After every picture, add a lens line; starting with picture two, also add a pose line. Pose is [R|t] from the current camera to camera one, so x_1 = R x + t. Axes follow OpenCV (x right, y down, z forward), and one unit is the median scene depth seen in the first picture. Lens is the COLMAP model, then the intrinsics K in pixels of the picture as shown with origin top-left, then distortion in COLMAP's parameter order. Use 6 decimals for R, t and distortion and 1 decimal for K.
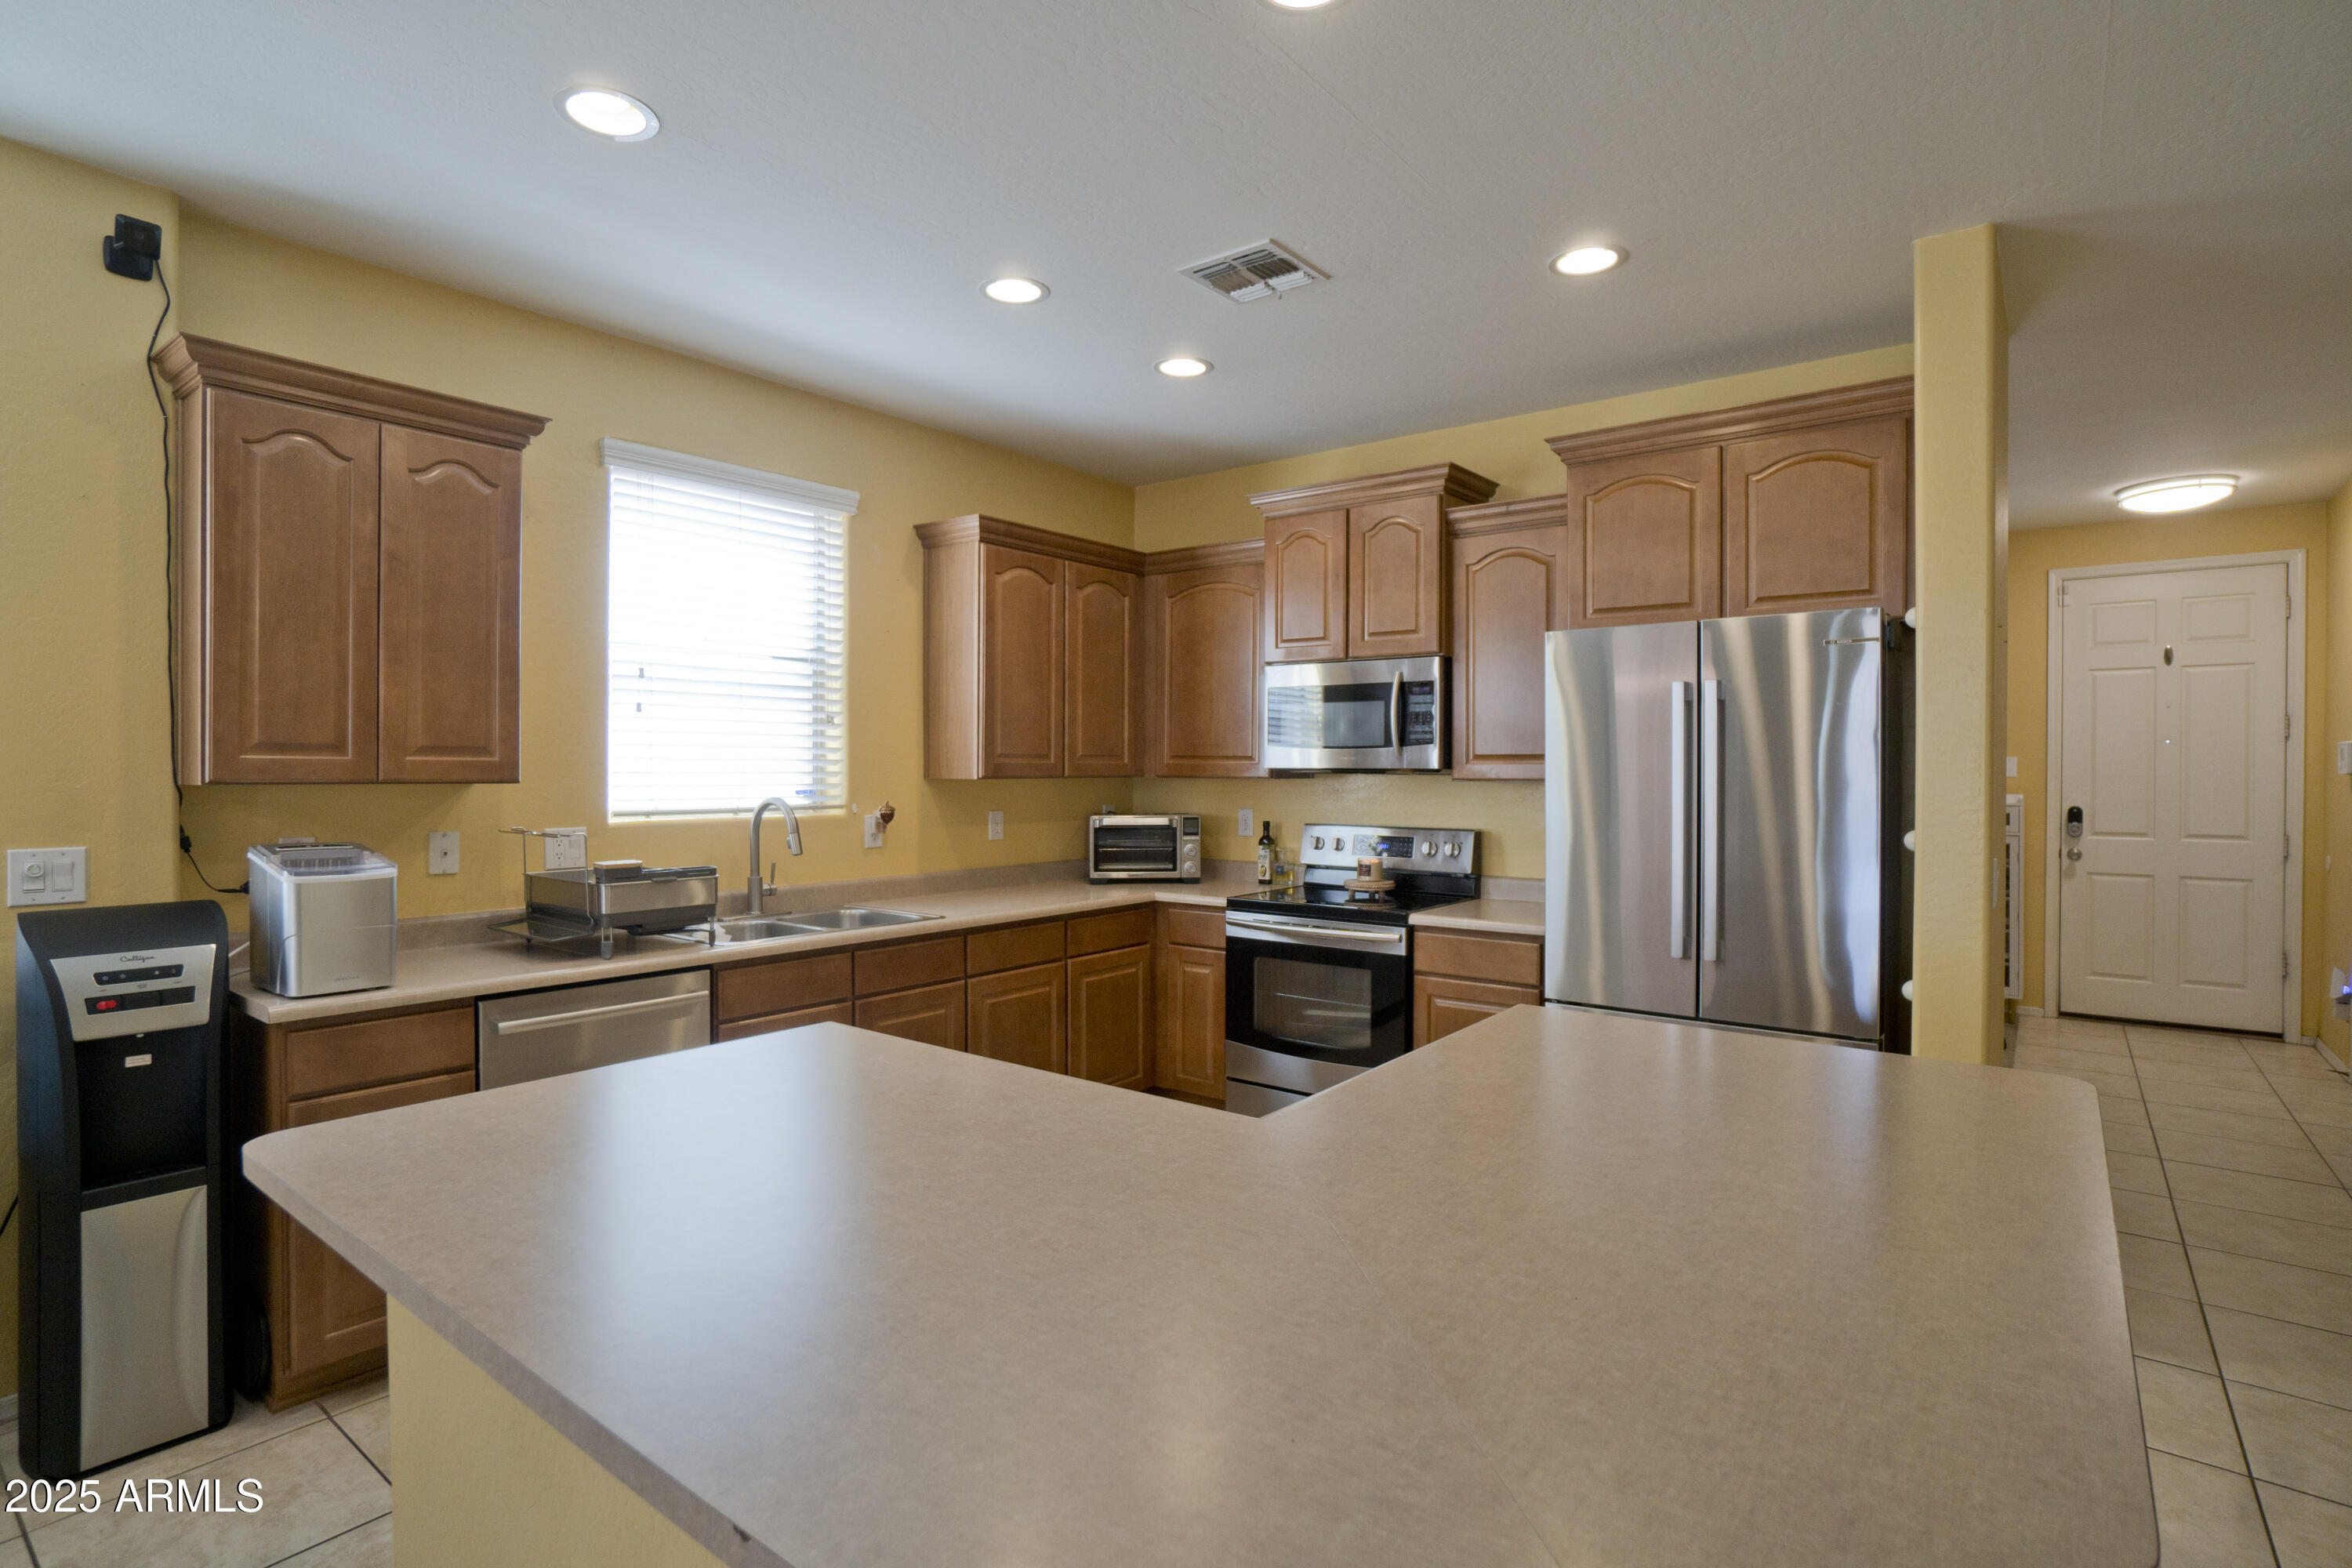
lens RADIAL K [[1149.9, 0, 1139.9], [0, 1149.9, 779.5], [0, 0, 1]] dist [-0.028256, 0.007535]
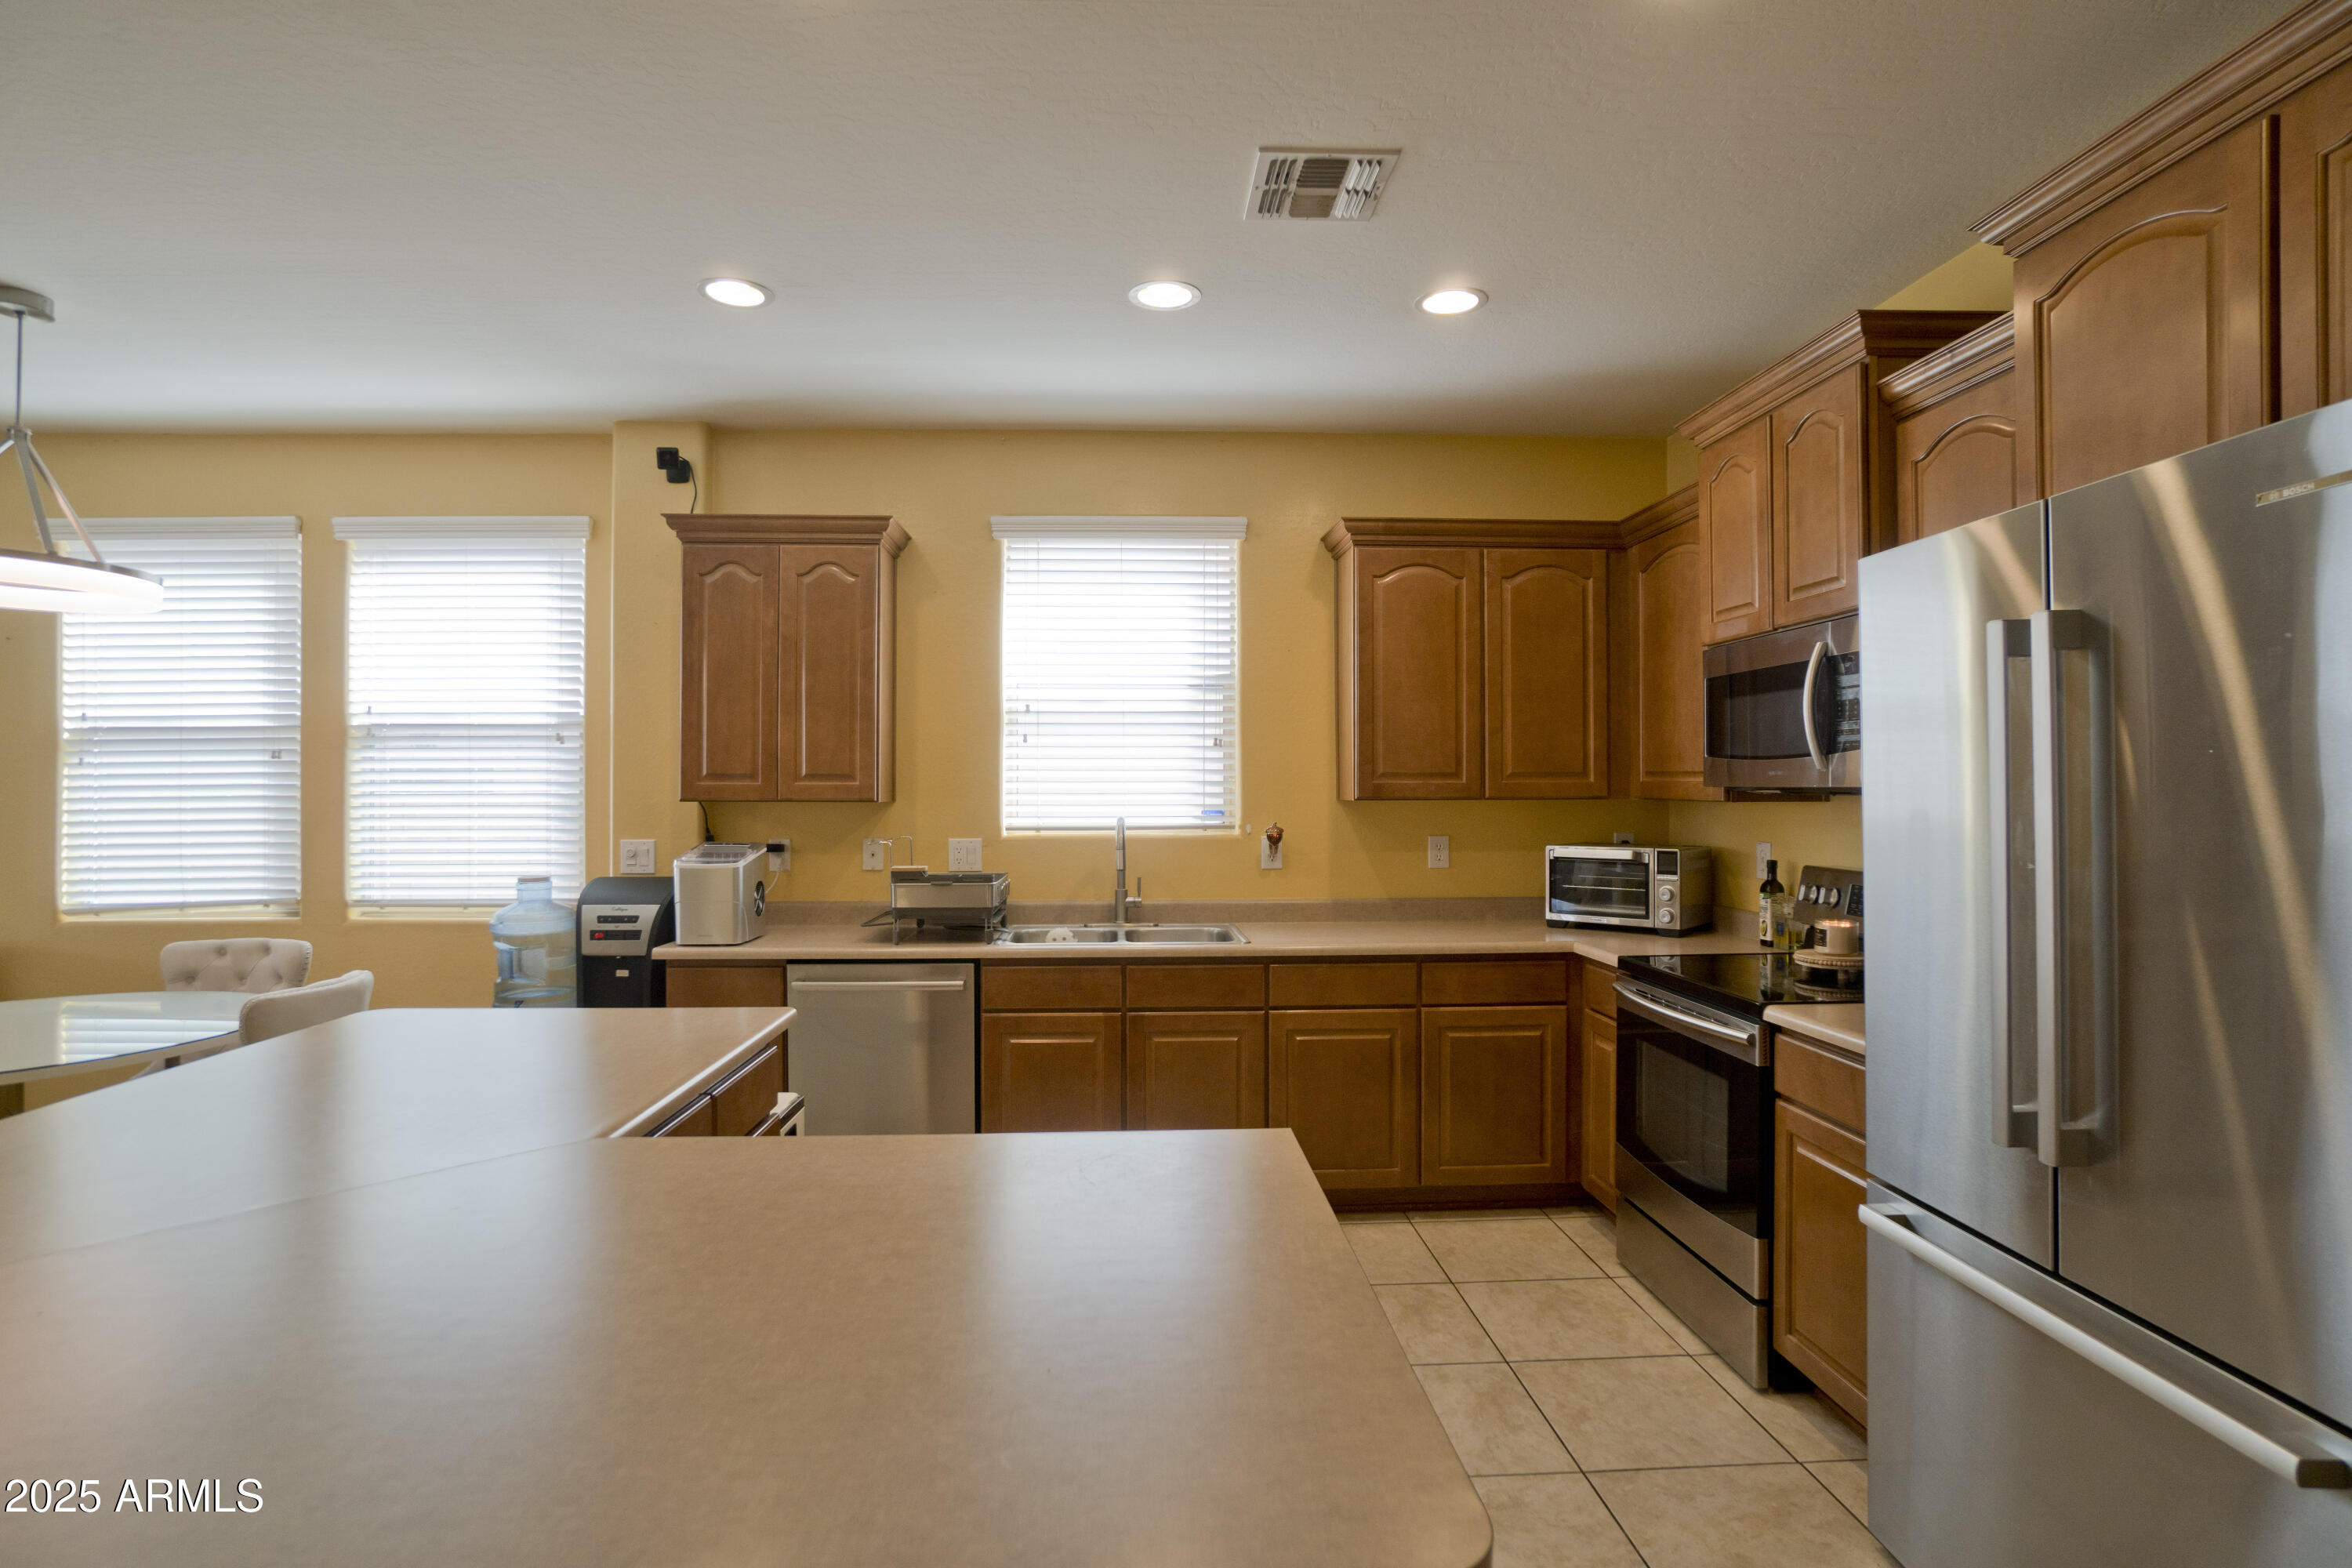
lens RADIAL K [[1149.9, 0, 1175.0], [0, 1149.9, 780.0], [0, 0, 1]] dist [-0.028256, 0.007535]
pose [[0.661887, -0.008059, -0.749560, 0.478362], [-0.003733, 0.999894, -0.014047, -0.003160], [0.749594, 0.012096, 0.661787, 0.286747]]
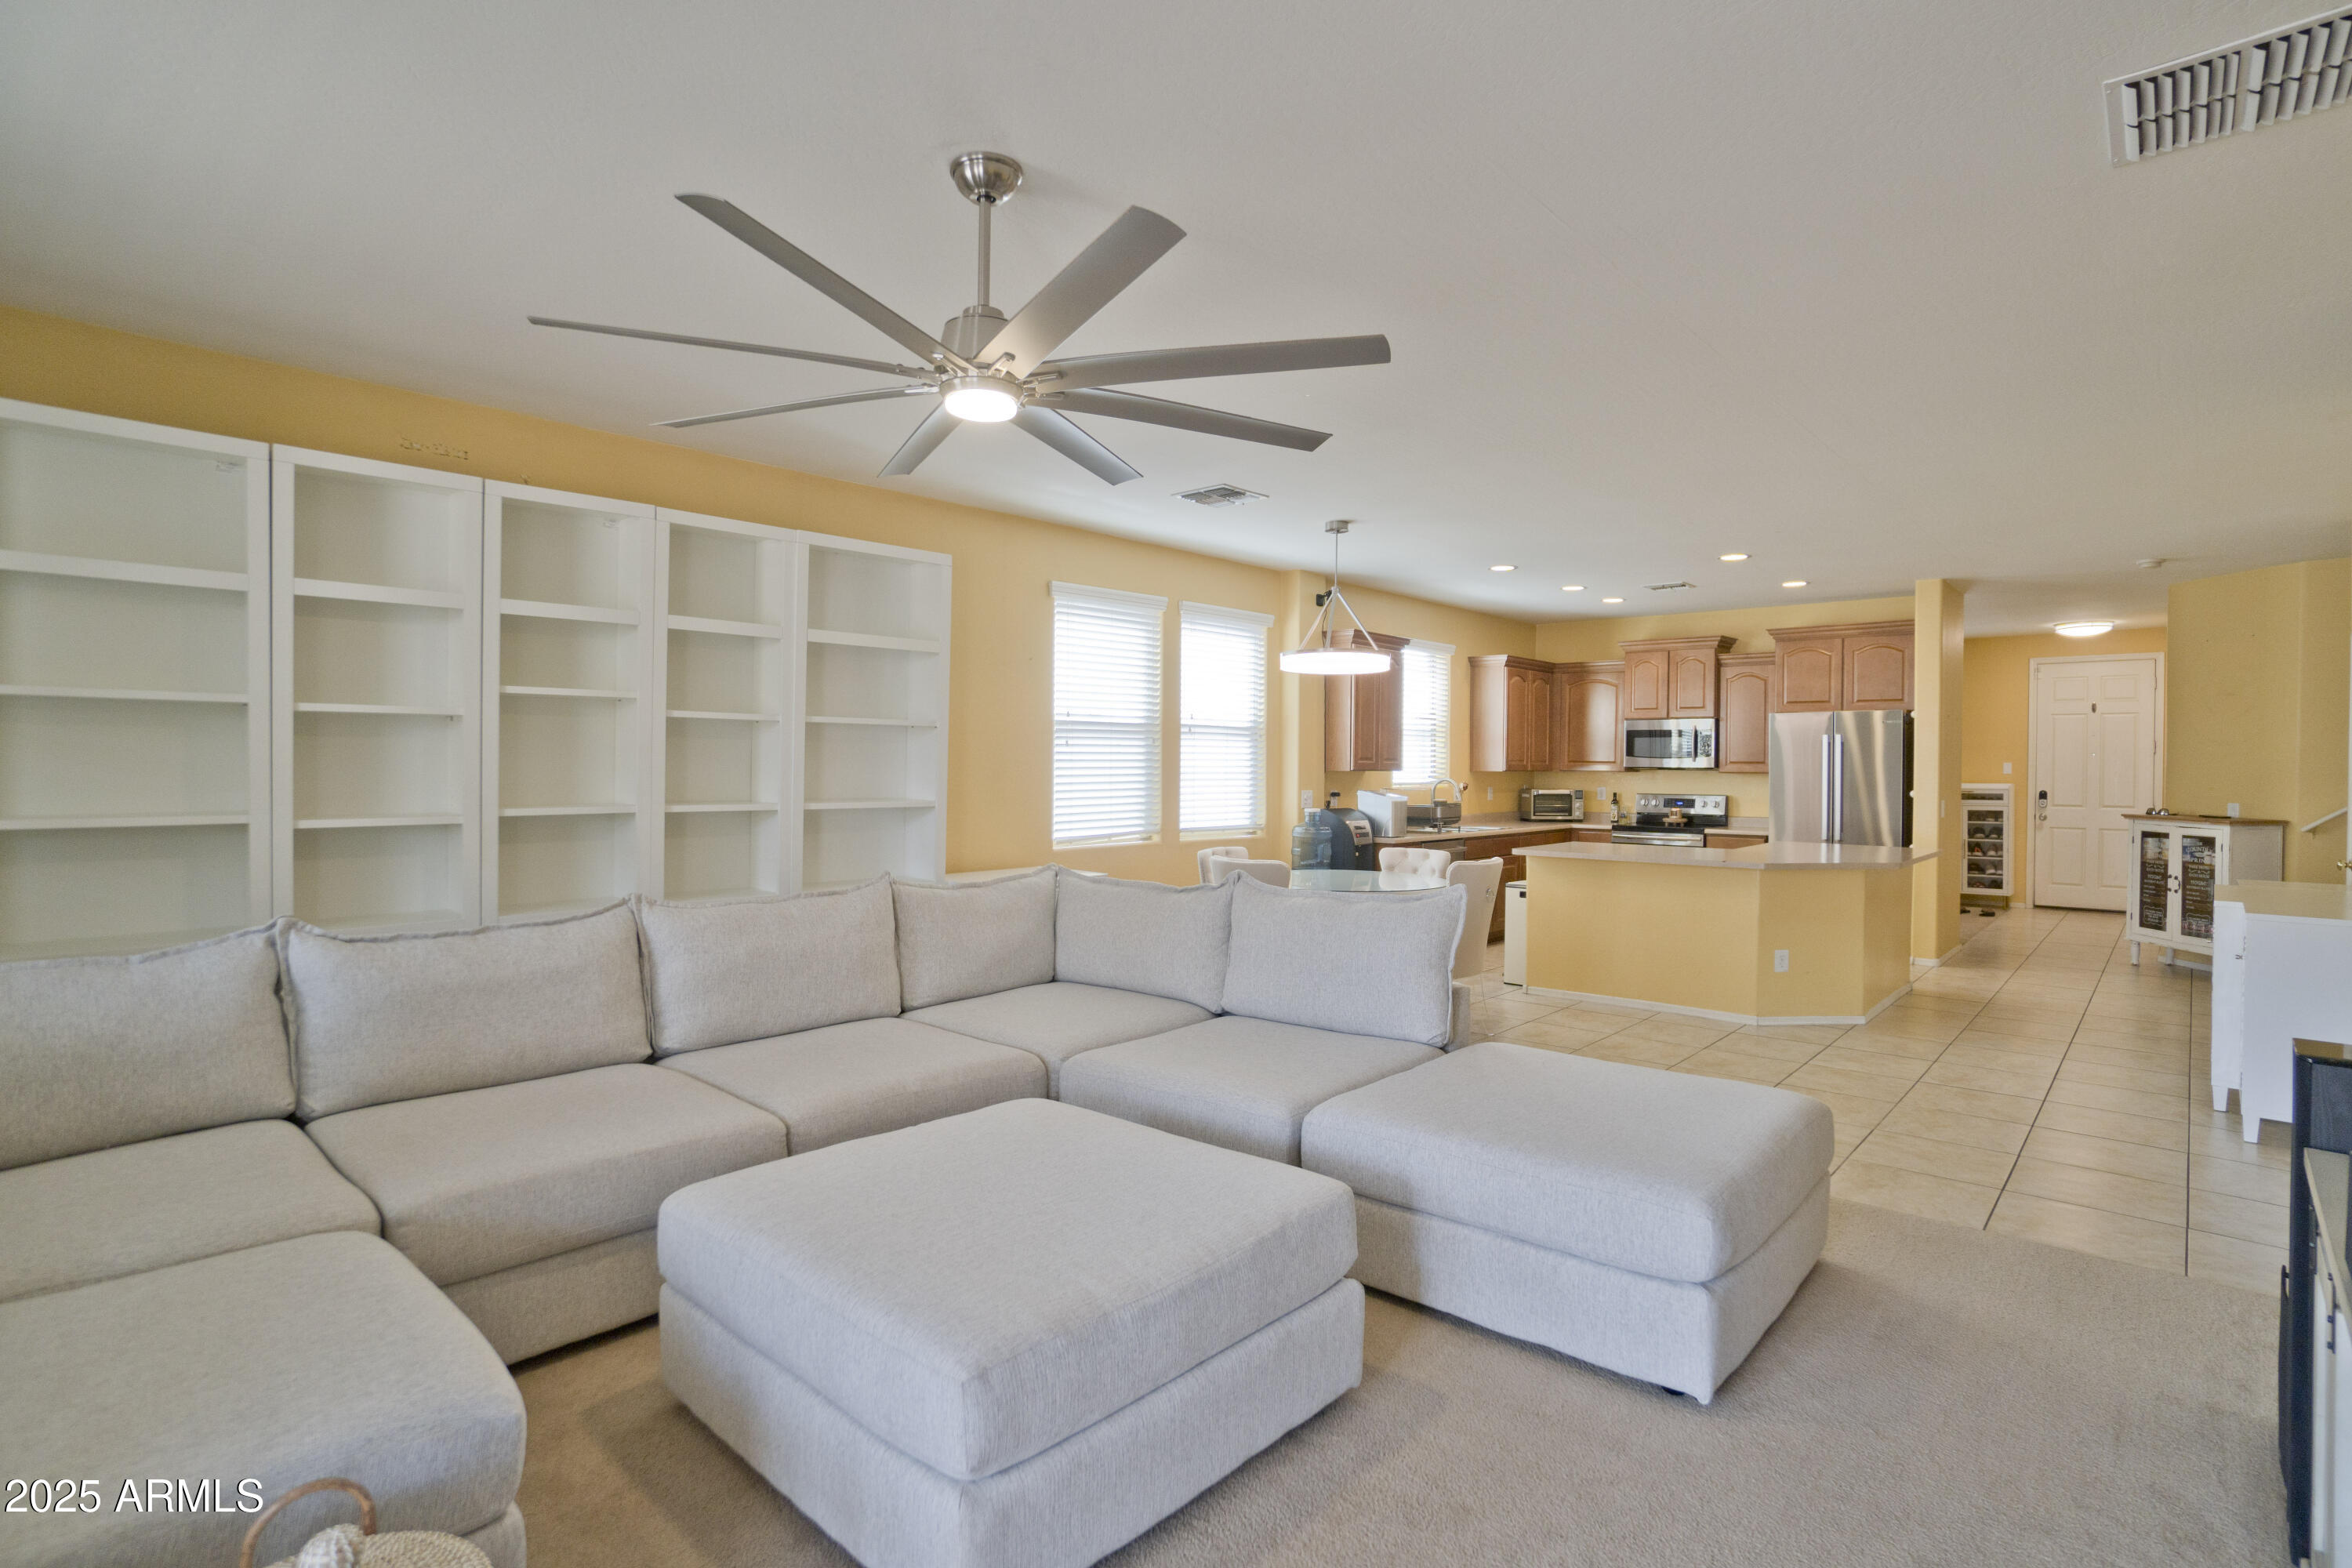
lens RADIAL K [[1149.9, 0, 1157.0], [0, 1149.9, 776.4], [0, 0, 1]] dist [-0.028256, 0.007535]
pose [[0.997954, 0.004548, -0.063779, -0.699904], [-0.004726, 0.999985, -0.002640, 0.019346], [0.063766, 0.002936, 0.997961, -1.339963]]
